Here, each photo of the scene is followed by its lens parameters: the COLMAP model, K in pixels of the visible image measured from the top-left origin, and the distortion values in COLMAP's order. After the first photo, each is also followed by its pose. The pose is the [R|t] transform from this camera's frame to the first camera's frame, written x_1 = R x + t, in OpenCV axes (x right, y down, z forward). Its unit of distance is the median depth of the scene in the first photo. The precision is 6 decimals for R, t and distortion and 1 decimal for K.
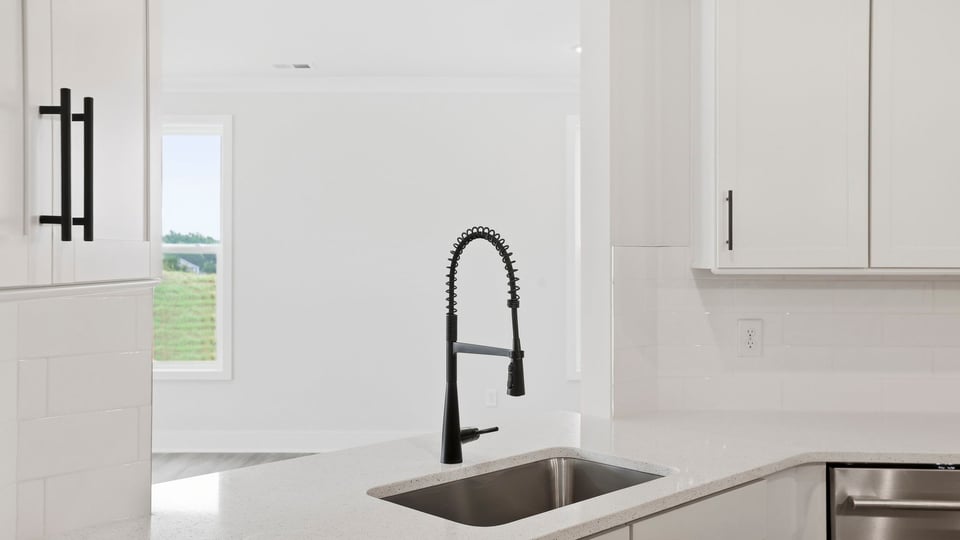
lens RADIAL K [[904.9, 0, 480.0], [0, 904.9, 270.0], [0, 0, 1]] dist [0.083539, 0.000322]
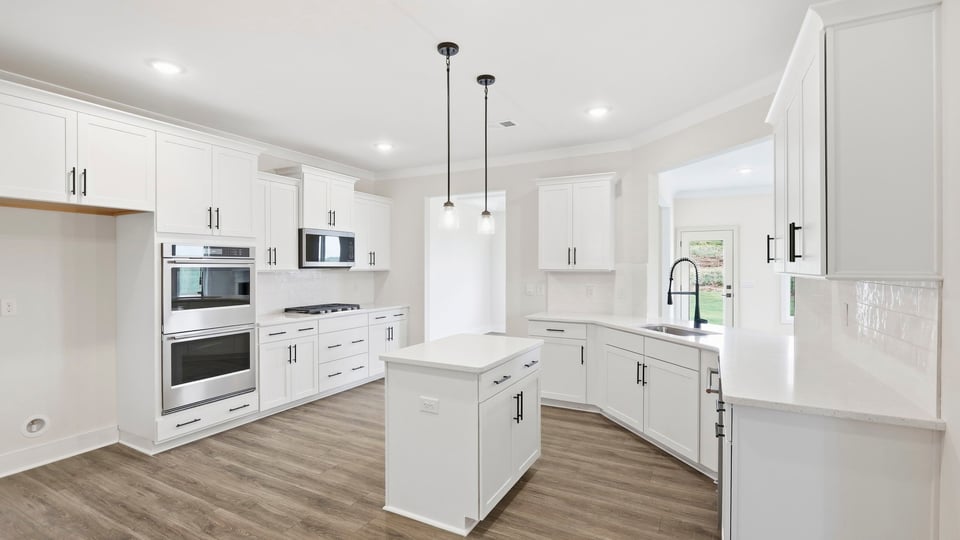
lens RADIAL K [[436.4, 0, 477.4], [0, 436.4, 266.8], [0, 0, 1]] dist [-0.002571, 0.000008]
pose [[-0.485078, -0.000571, -0.874471, 1.684173], [-0.011107, 0.999923, 0.005508, -0.012671], [0.874400, 0.012384, -0.485047, 1.012849]]
